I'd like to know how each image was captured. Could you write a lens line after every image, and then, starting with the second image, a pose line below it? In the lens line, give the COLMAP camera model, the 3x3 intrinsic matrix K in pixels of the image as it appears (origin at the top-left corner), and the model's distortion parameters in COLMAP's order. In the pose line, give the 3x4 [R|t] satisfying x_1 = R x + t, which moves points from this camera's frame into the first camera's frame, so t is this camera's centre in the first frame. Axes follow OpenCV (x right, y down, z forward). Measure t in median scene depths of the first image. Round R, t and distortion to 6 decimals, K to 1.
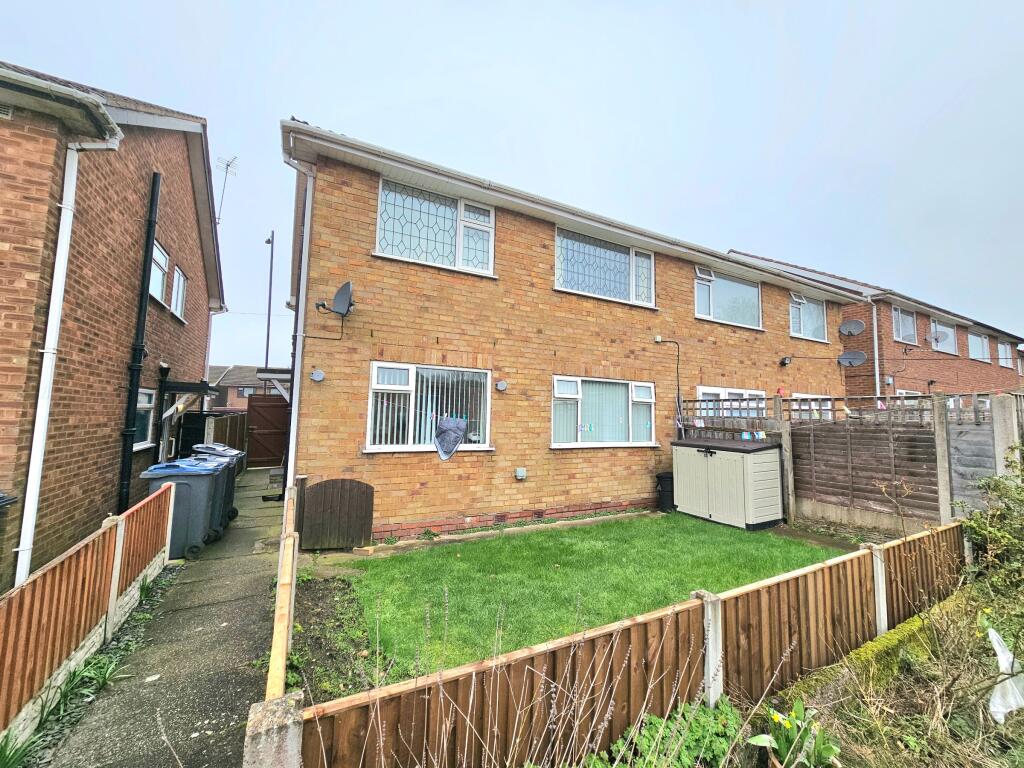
lens RADIAL K [[418.3, 0, 510.7], [0, 418.3, 380.0], [0, 0, 1]] dist [-0.000559, 0.000407]
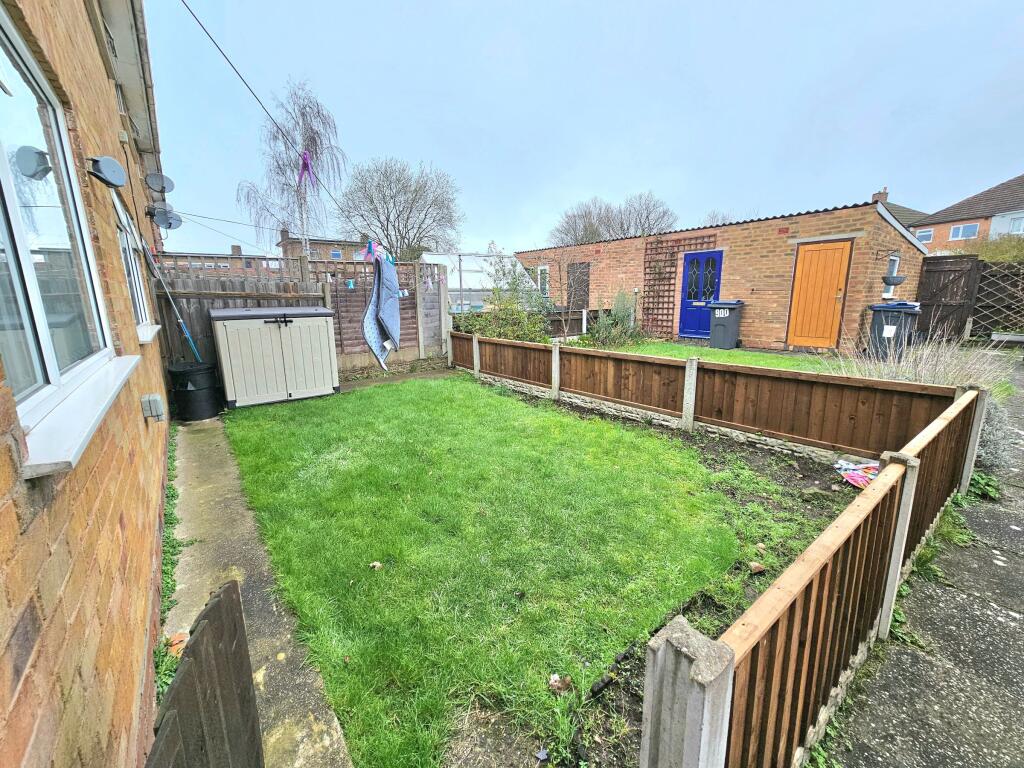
lens RADIAL K [[418.3, 0, 510.9], [0, 418.3, 376.4], [0, 0, 1]] dist [-0.000559, 0.000407]
pose [[-0.163938, -0.214396, 0.962891, -0.499797], [-0.073336, 0.976045, 0.204839, 0.090880], [-0.983741, -0.037034, -0.175734, 0.836757]]
